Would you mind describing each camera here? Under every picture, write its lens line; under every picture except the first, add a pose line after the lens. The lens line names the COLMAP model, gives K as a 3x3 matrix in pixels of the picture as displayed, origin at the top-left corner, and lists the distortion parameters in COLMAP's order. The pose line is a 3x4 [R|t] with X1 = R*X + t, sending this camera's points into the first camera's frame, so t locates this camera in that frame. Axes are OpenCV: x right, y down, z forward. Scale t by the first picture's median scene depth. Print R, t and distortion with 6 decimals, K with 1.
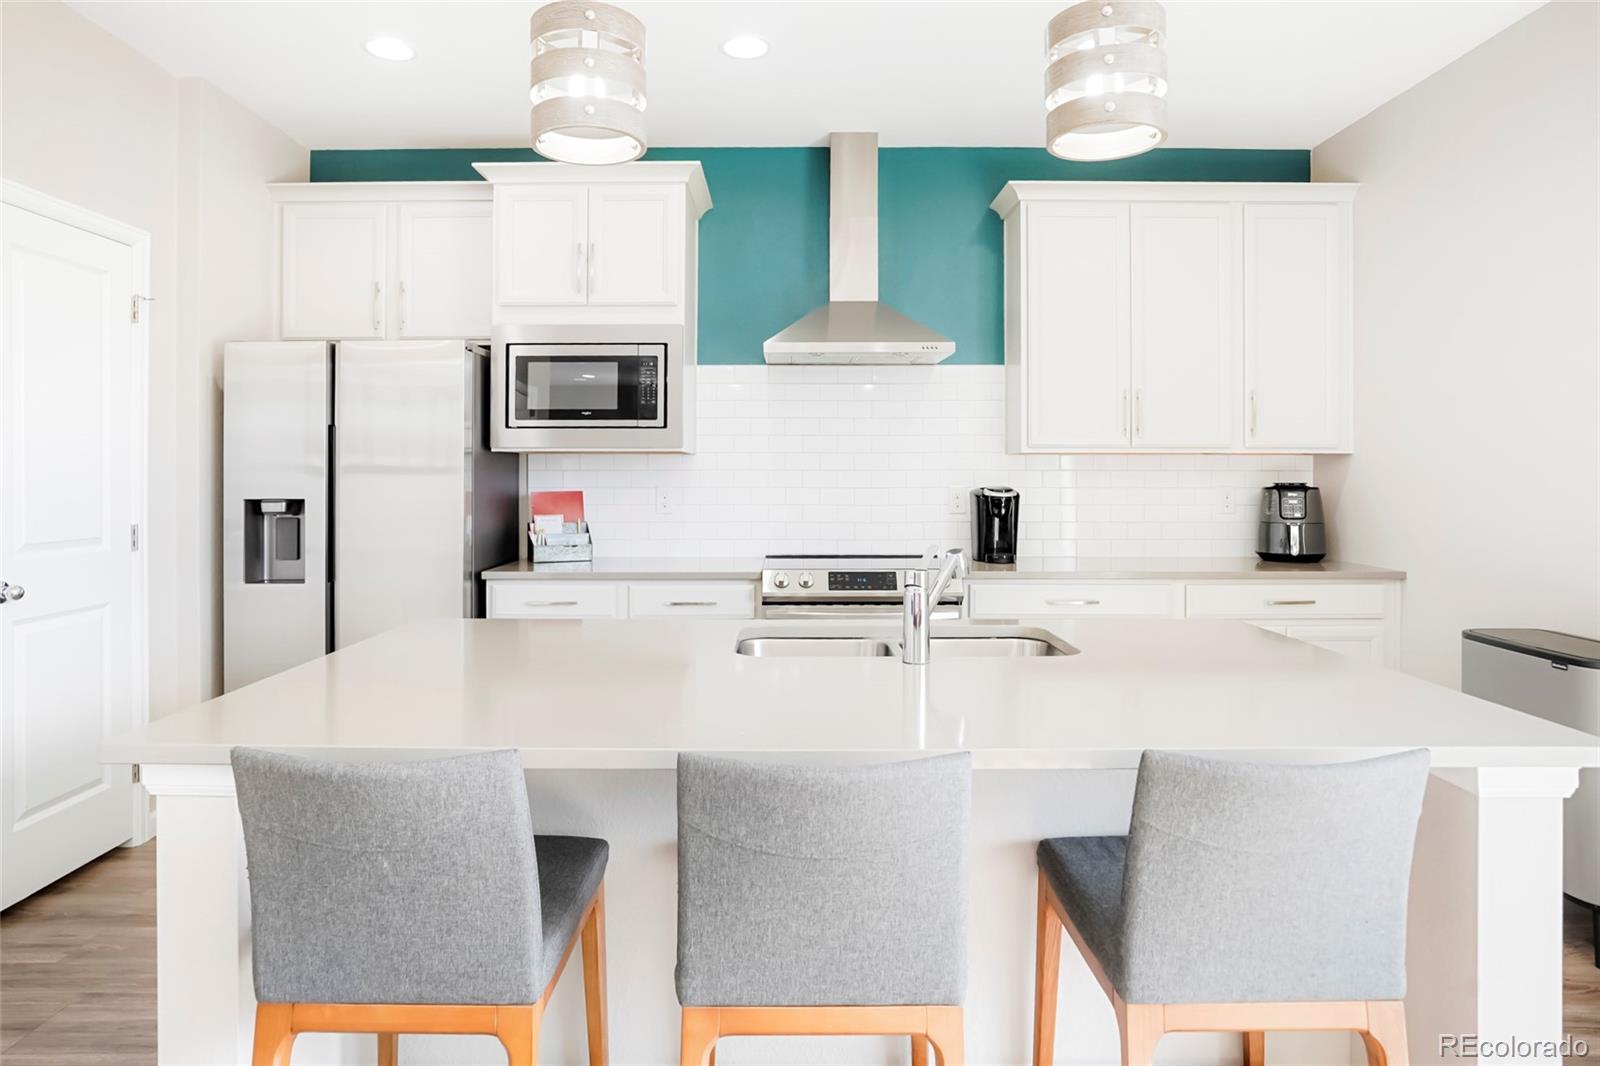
lens RADIAL K [[896.0, 0, 810.3], [0, 896.0, 498.6], [0, 0, 1]] dist [-0.038618, 0.015348]
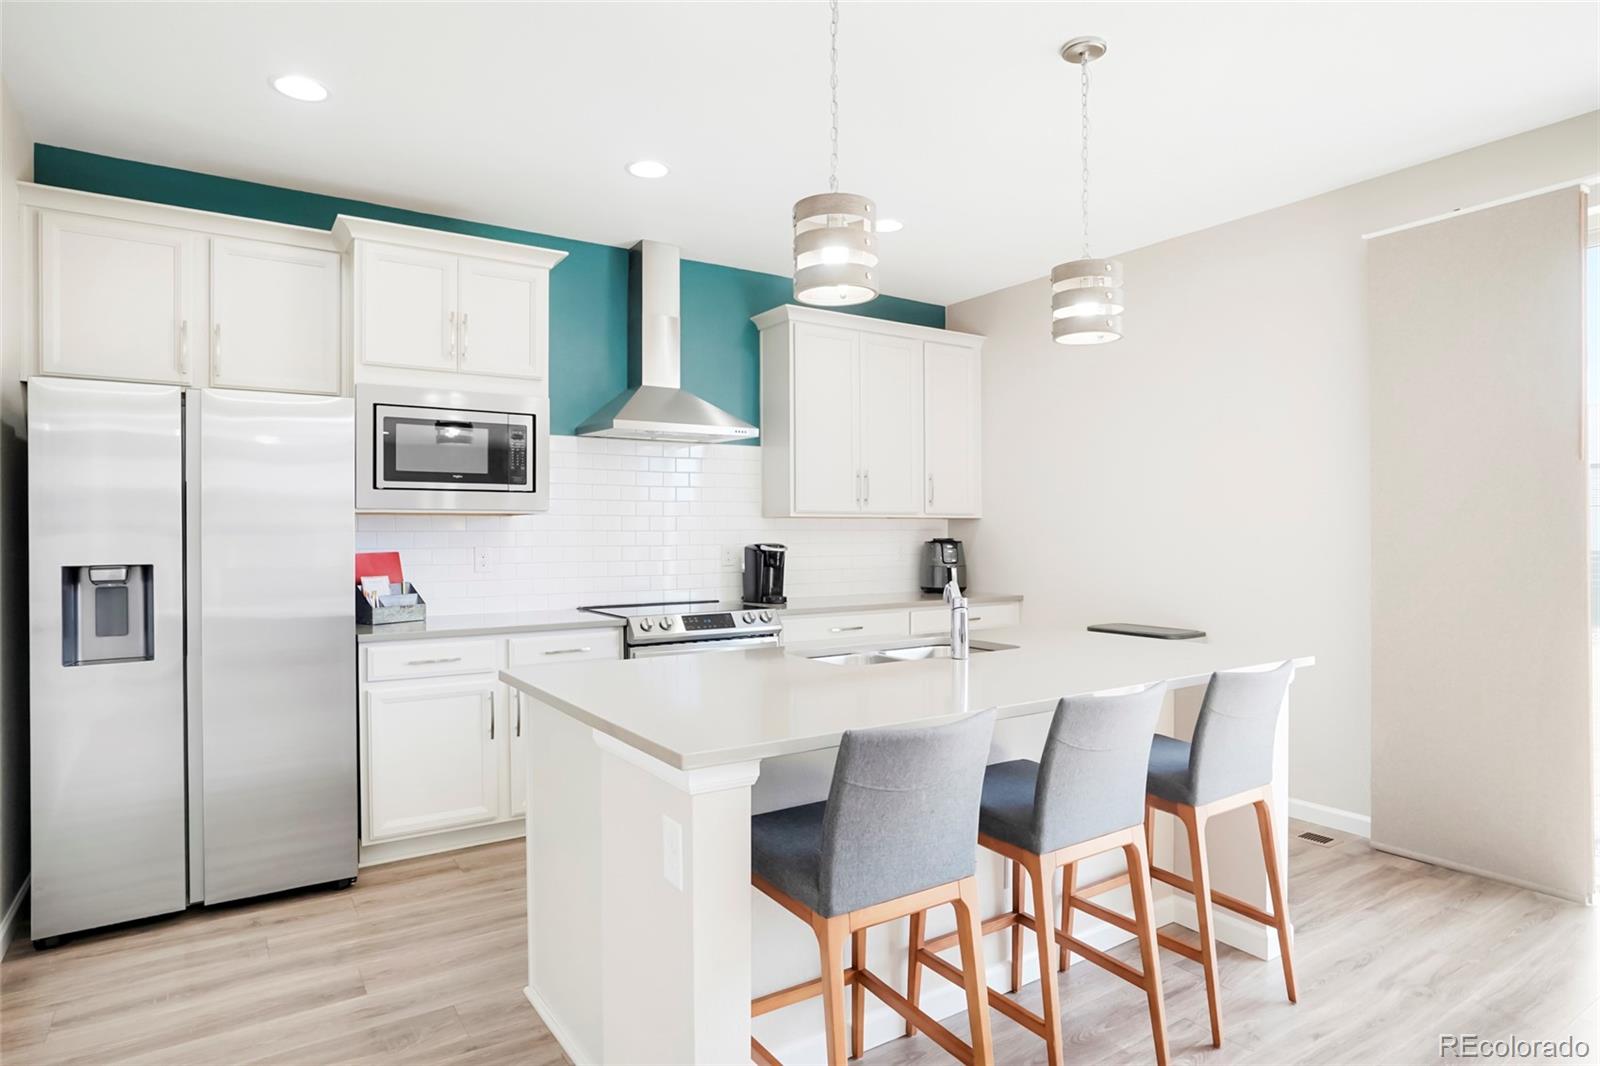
lens RADIAL K [[896.0, 0, 801.5], [0, 896.0, 530.0], [0, 0, 1]] dist [-0.038618, 0.015348]
pose [[0.832713, -0.001537, 0.553703, -0.467959], [0.015455, 0.999671, -0.020468, -0.005492], [-0.553490, 0.025601, 0.832462, -0.077173]]
